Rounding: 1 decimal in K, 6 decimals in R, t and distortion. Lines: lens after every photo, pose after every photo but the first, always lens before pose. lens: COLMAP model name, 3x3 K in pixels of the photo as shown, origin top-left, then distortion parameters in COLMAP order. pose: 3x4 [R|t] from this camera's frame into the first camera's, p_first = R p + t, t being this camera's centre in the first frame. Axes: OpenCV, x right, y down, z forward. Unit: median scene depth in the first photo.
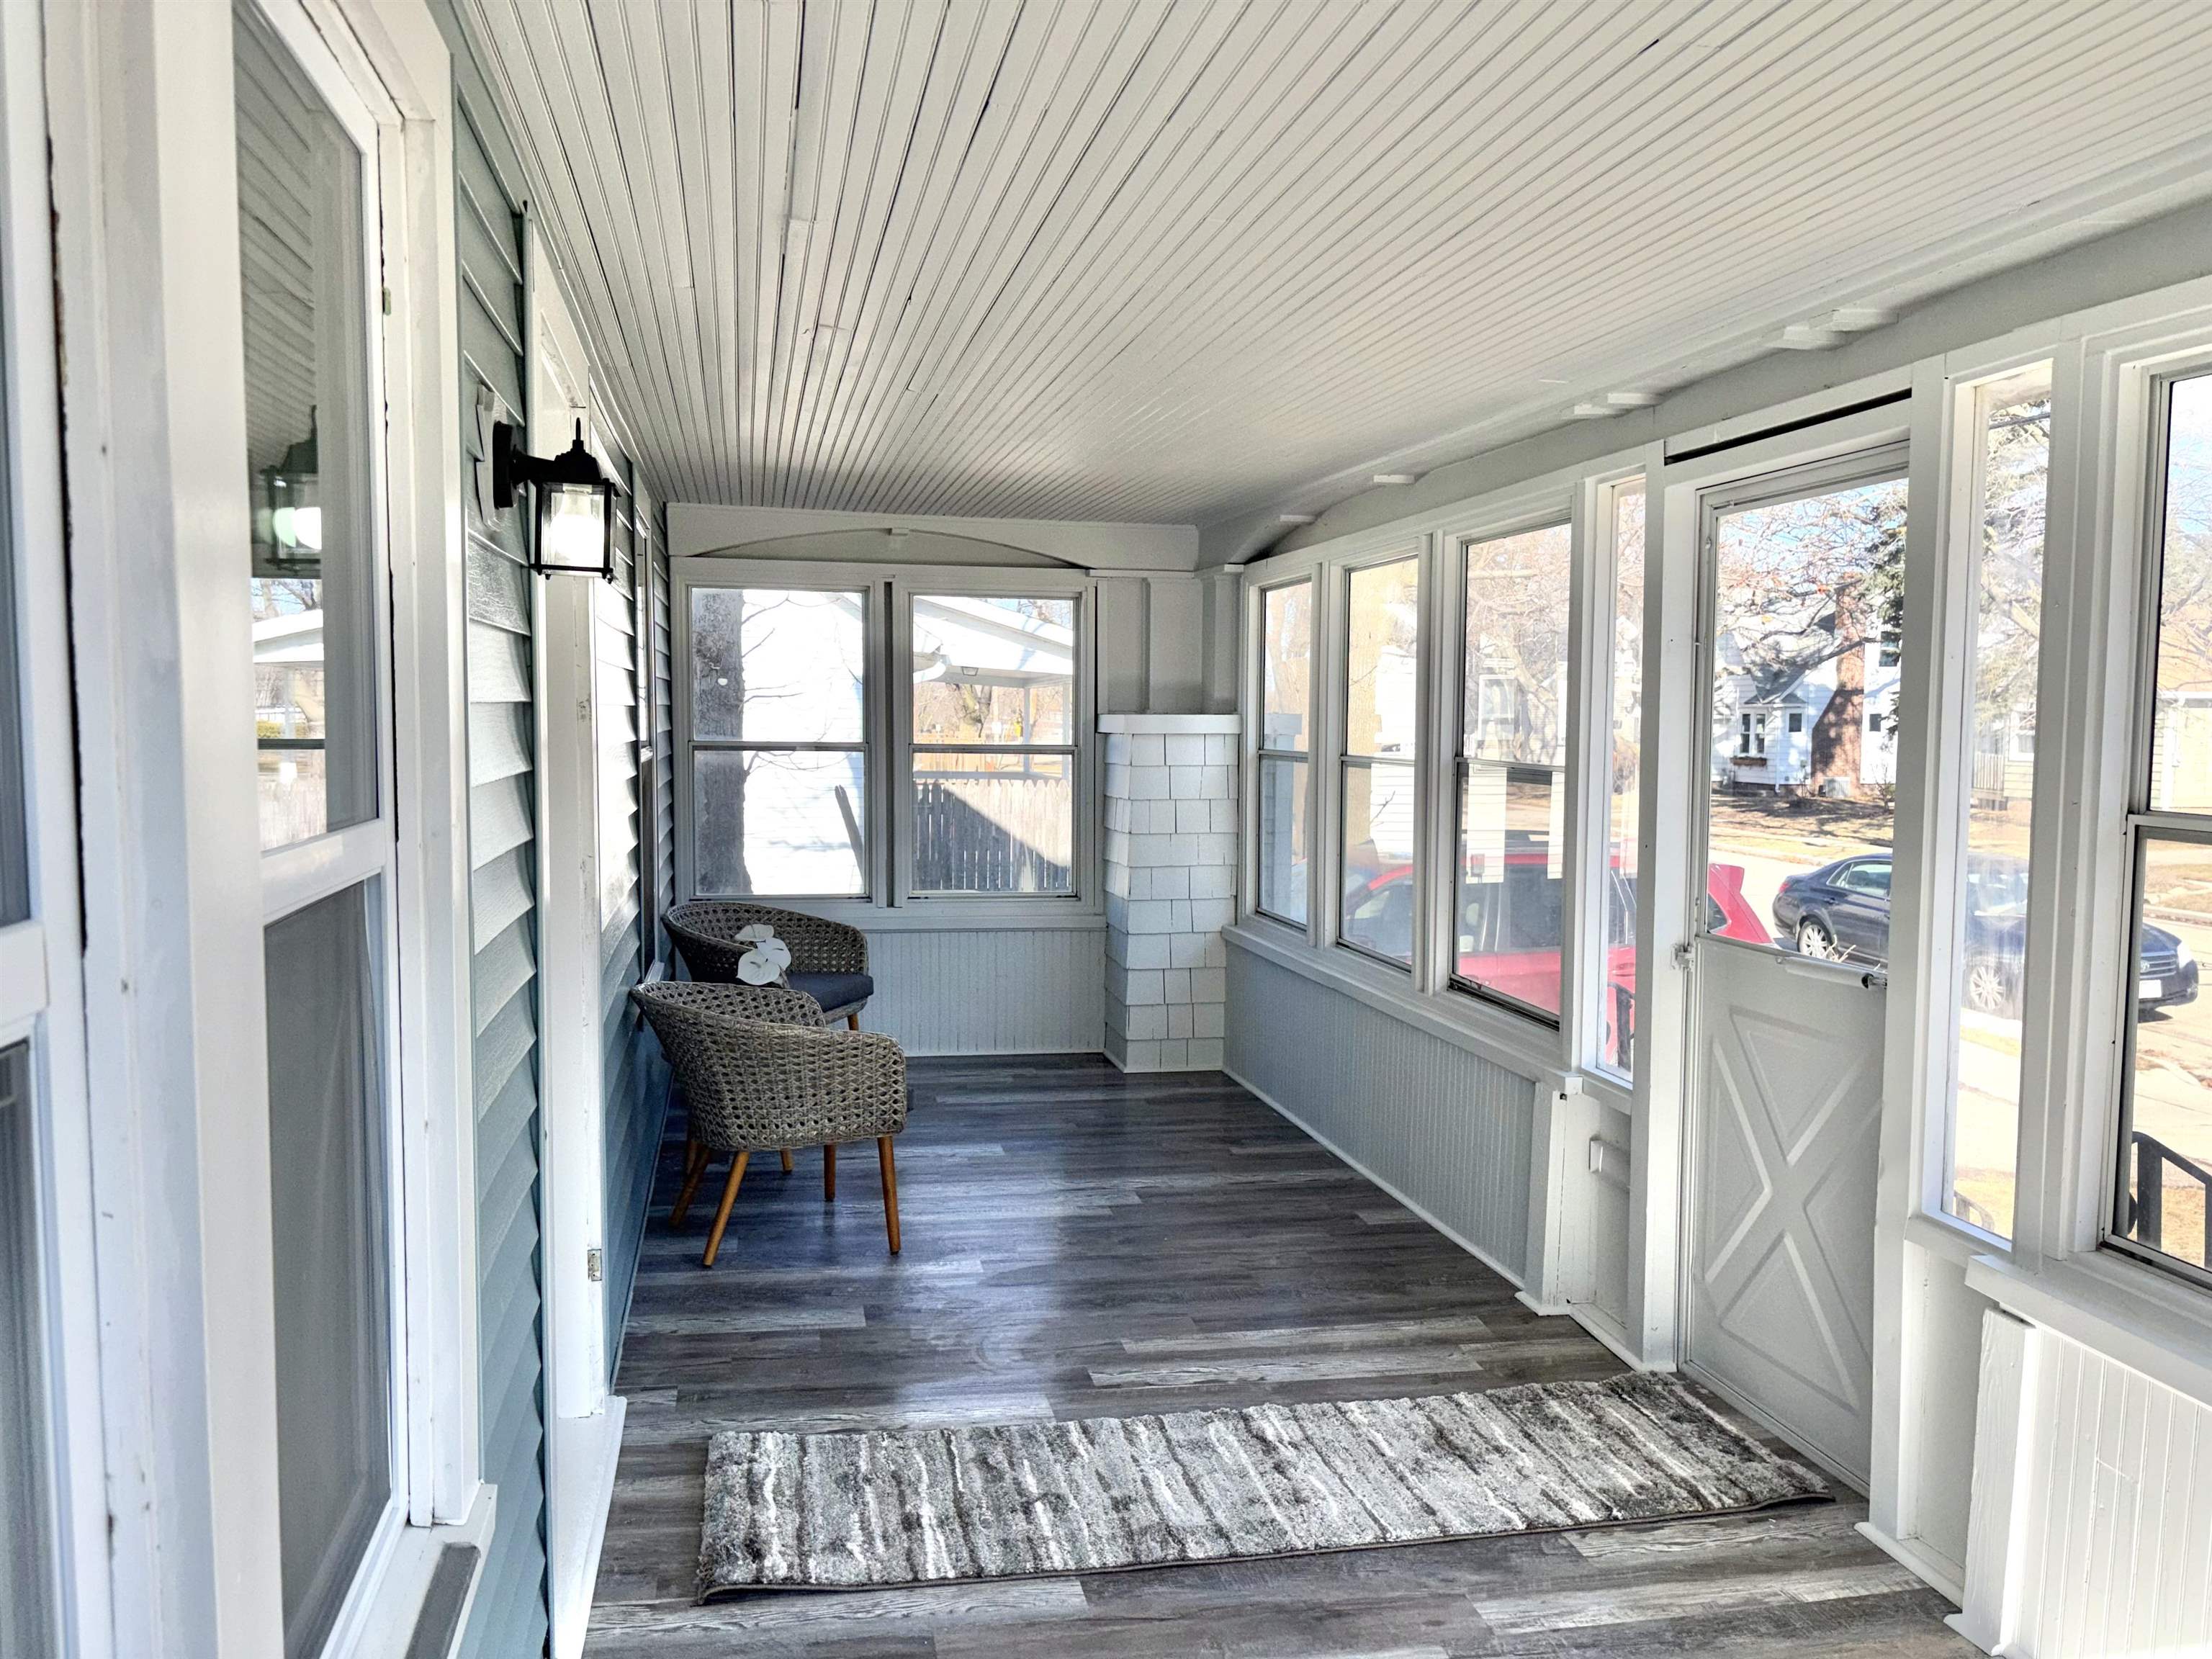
lens RADIAL K [[1686.9, 0, 1096.9], [0, 1686.9, 835.5], [0, 0, 1]] dist [0.060757, -0.056690]
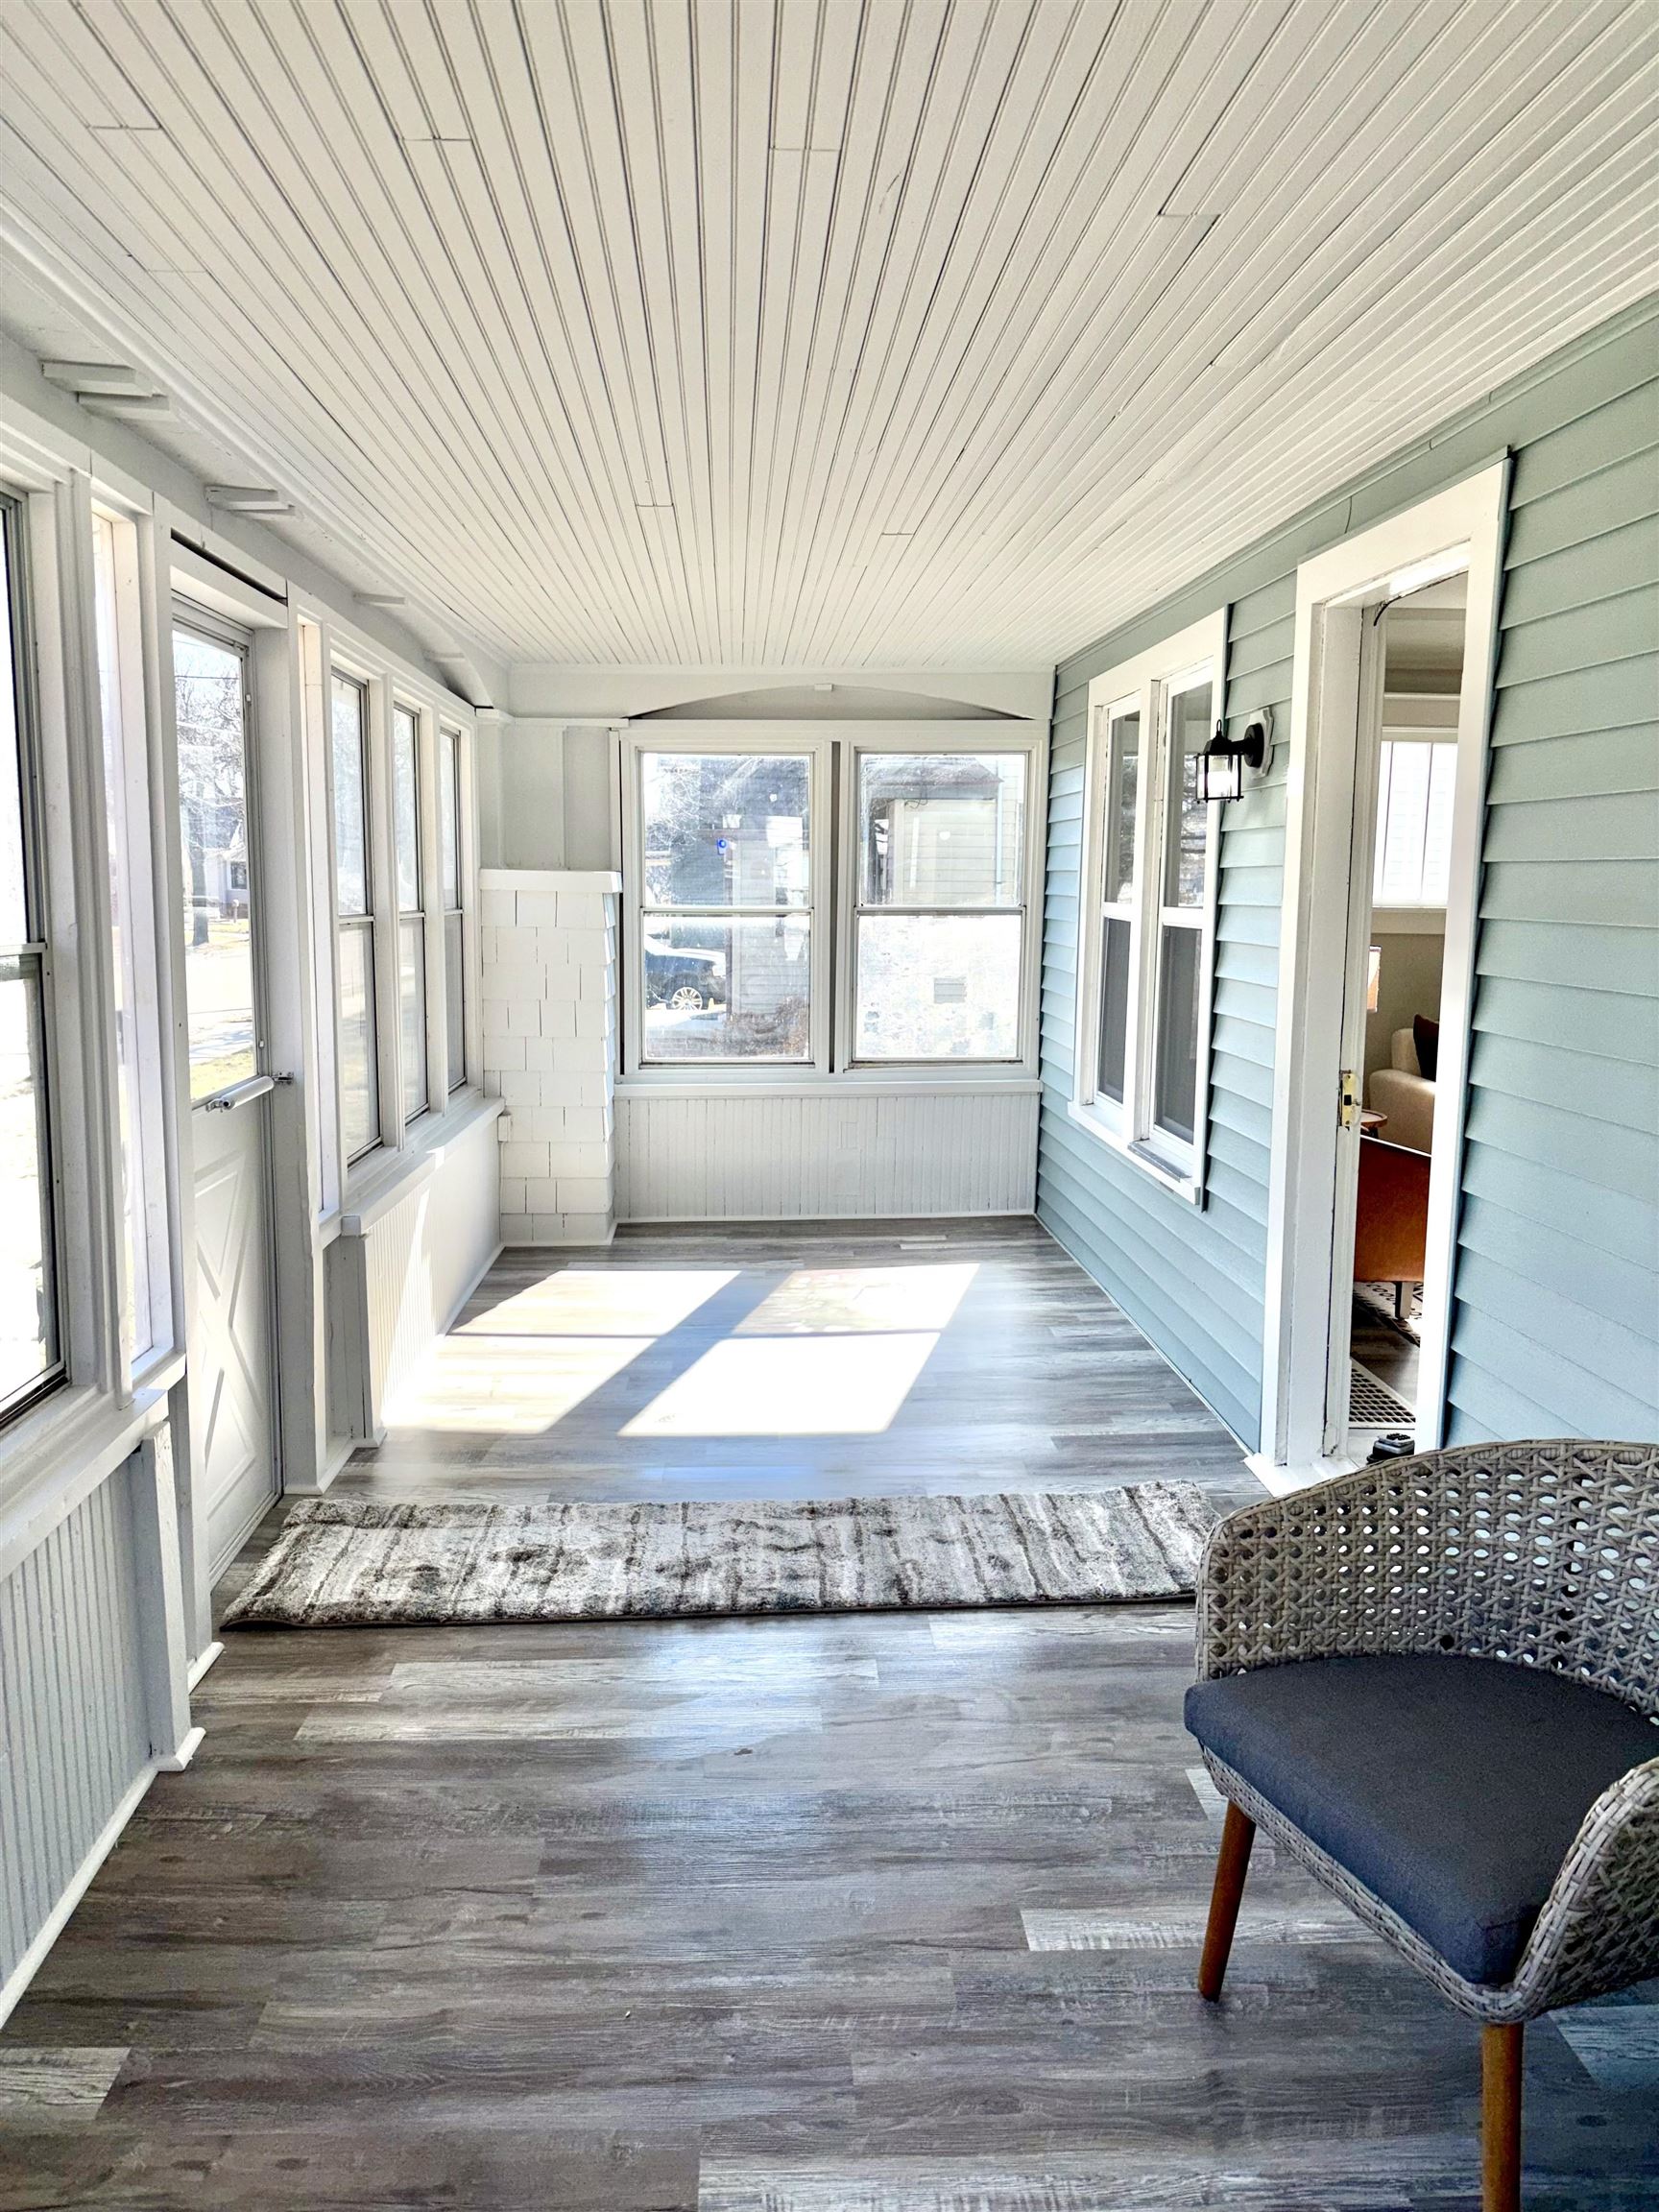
lens RADIAL K [[1686.9, 0, 820.8], [0, 1686.9, 1118.6], [0, 0, 1]] dist [0.060757, -0.056690]
pose [[-0.988426, -0.038137, 0.146831, -0.098198], [-0.005771, 0.976638, 0.214816, -0.138222], [-0.151593, 0.211482, -0.965554, 1.958888]]
